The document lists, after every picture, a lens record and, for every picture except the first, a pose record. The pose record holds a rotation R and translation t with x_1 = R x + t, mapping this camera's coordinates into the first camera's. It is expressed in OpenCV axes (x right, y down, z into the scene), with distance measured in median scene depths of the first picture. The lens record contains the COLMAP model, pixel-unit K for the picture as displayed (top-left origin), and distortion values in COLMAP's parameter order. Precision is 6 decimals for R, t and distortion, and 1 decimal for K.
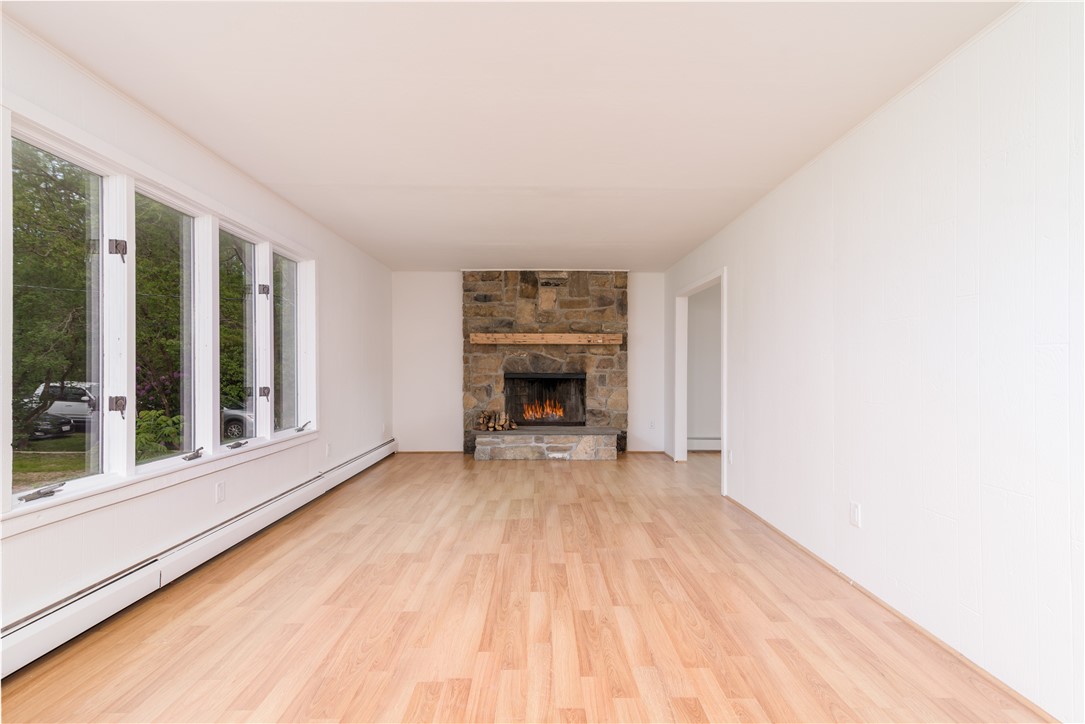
lens RADIAL K [[488.6, 0, 542.5], [0, 488.6, 362.0], [0, 0, 1]] dist [0.017372, 0.000006]
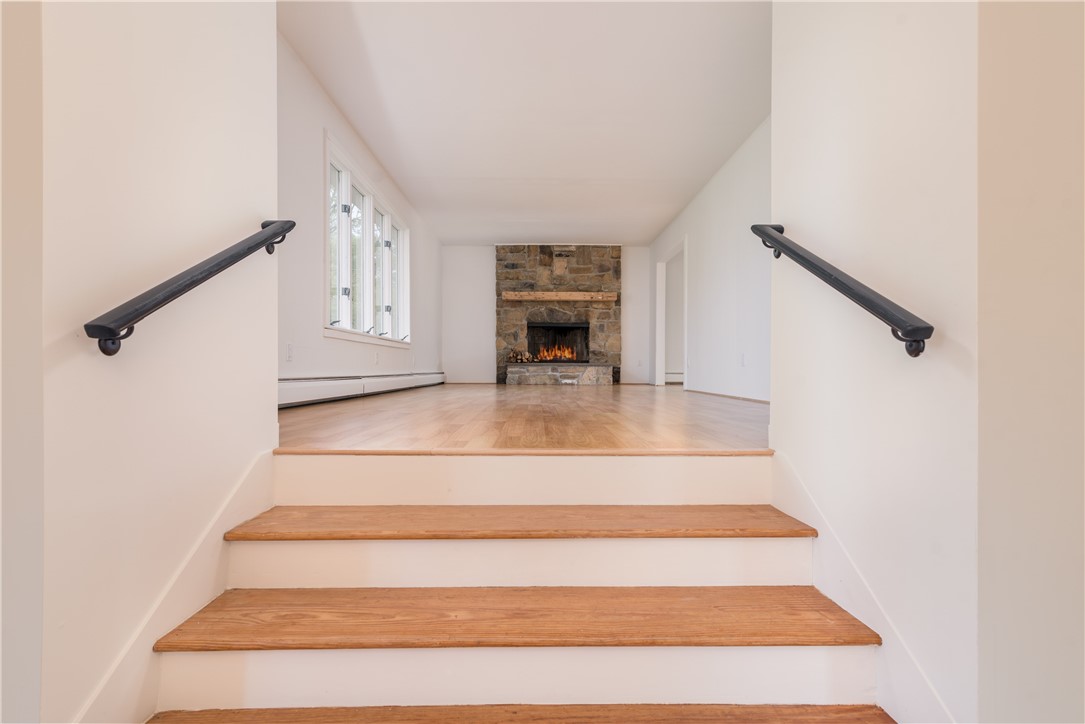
lens RADIAL K [[488.6, 0, 542.5], [0, 488.6, 362.0], [0, 0, 1]] dist [0.017372, 0.000006]
pose [[0.999999, 0.001318, 0.000000, -0.037290], [-0.001318, 0.999998, -0.001325, 0.130520], [-0.000002, 0.001325, 0.999999, -0.318565]]
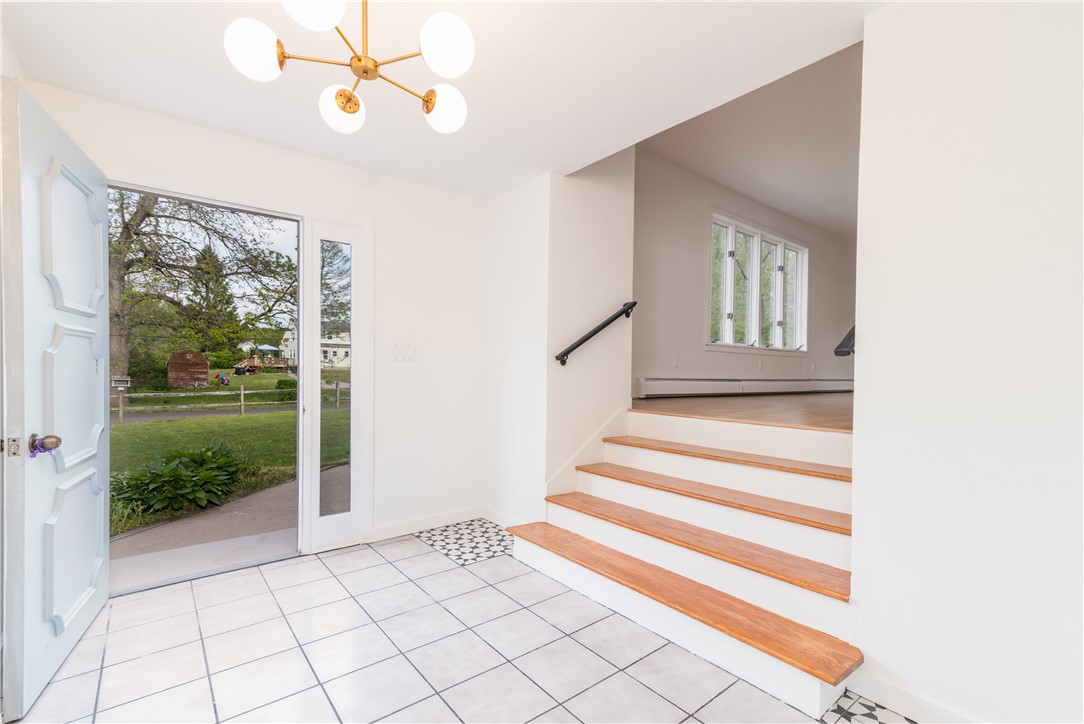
lens RADIAL K [[488.2, 0, 542.0], [0, 488.2, 362.0], [0, 0, 1]] dist [0.017372, 0.000006]
pose [[0.614540, -0.006626, -0.788858, 0.195821], [-0.004889, 0.999914, -0.012207, 0.130619], [0.788870, 0.011359, 0.614455, -0.475343]]
